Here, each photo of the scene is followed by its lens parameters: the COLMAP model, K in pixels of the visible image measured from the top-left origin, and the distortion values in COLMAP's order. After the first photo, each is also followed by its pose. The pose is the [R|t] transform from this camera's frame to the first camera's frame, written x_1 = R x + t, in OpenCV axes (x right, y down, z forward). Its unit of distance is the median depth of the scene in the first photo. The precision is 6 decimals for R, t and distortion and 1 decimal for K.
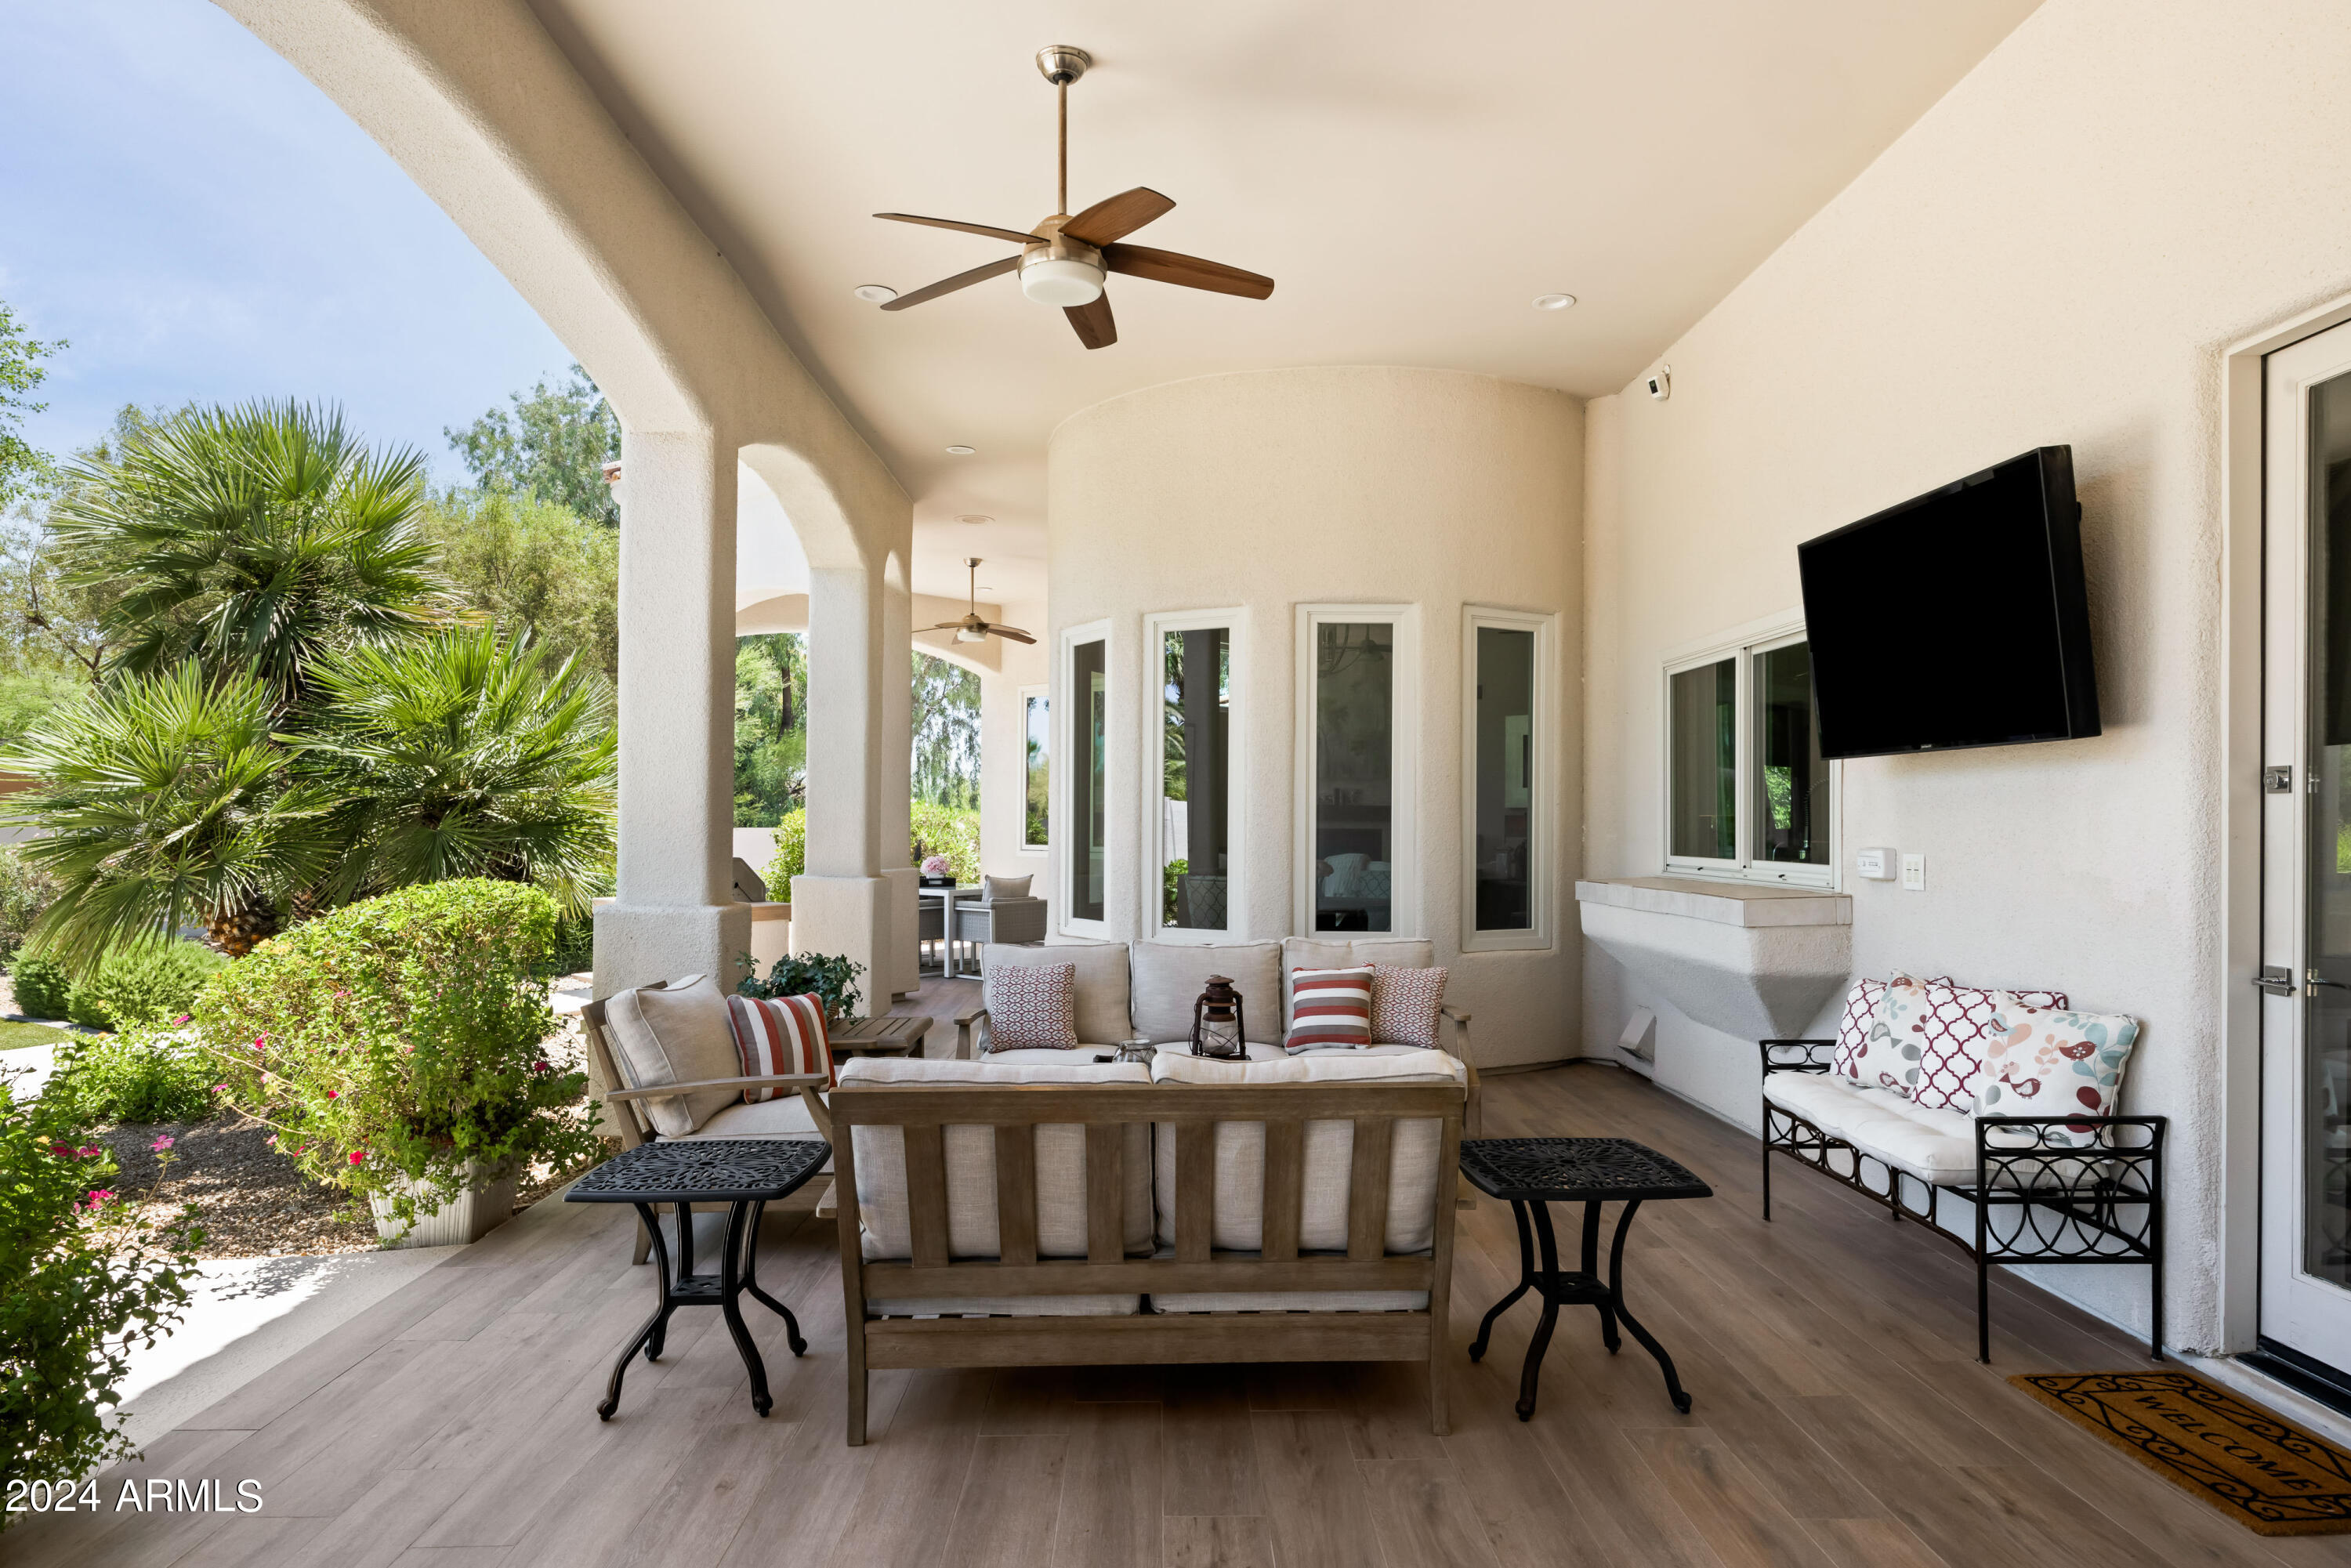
lens RADIAL K [[1346.8, 0, 1175.5], [0, 1346.8, 784.0], [0, 0, 1]] dist [0.001799, -0.000943]
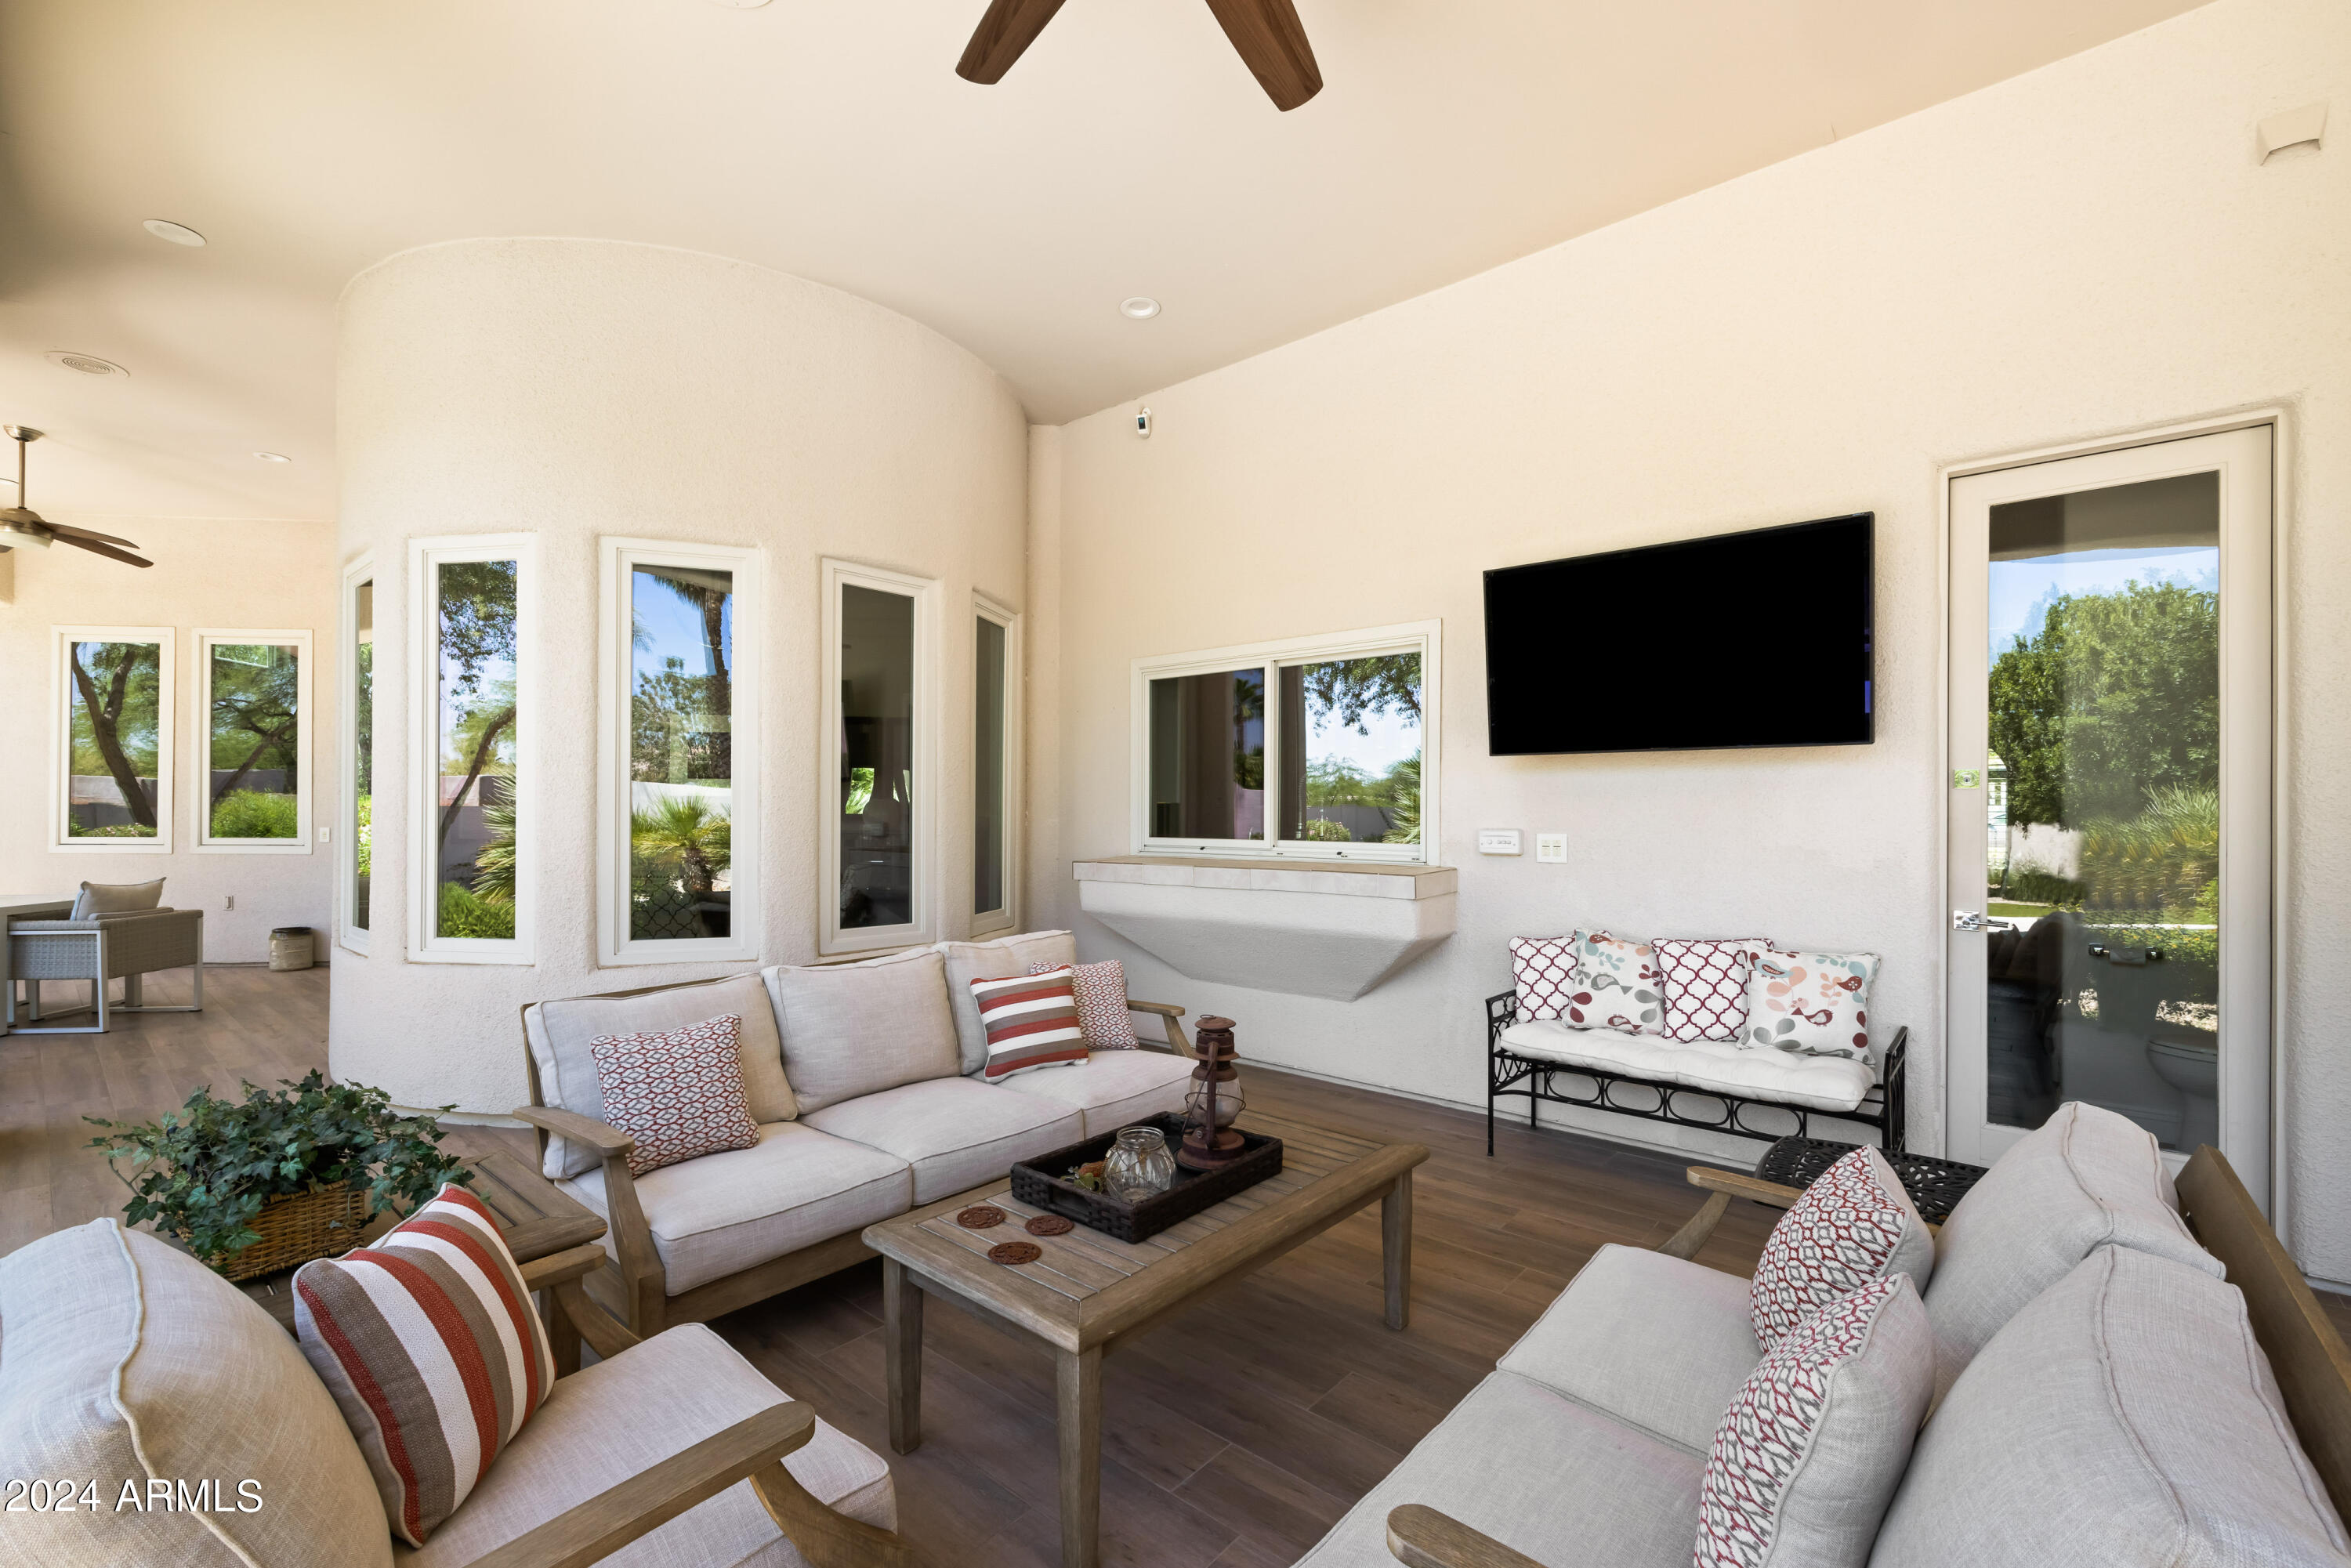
lens RADIAL K [[986.0, 0, 1171.7], [0, 986.0, 803.3], [0, 0, 1]] dist [0.001718, 0.000202]
pose [[0.679596, 0.007346, 0.733550, -0.243600], [-0.023126, 0.999667, 0.011414, 0.014470], [-0.733222, -0.024721, 0.679540, 0.430557]]
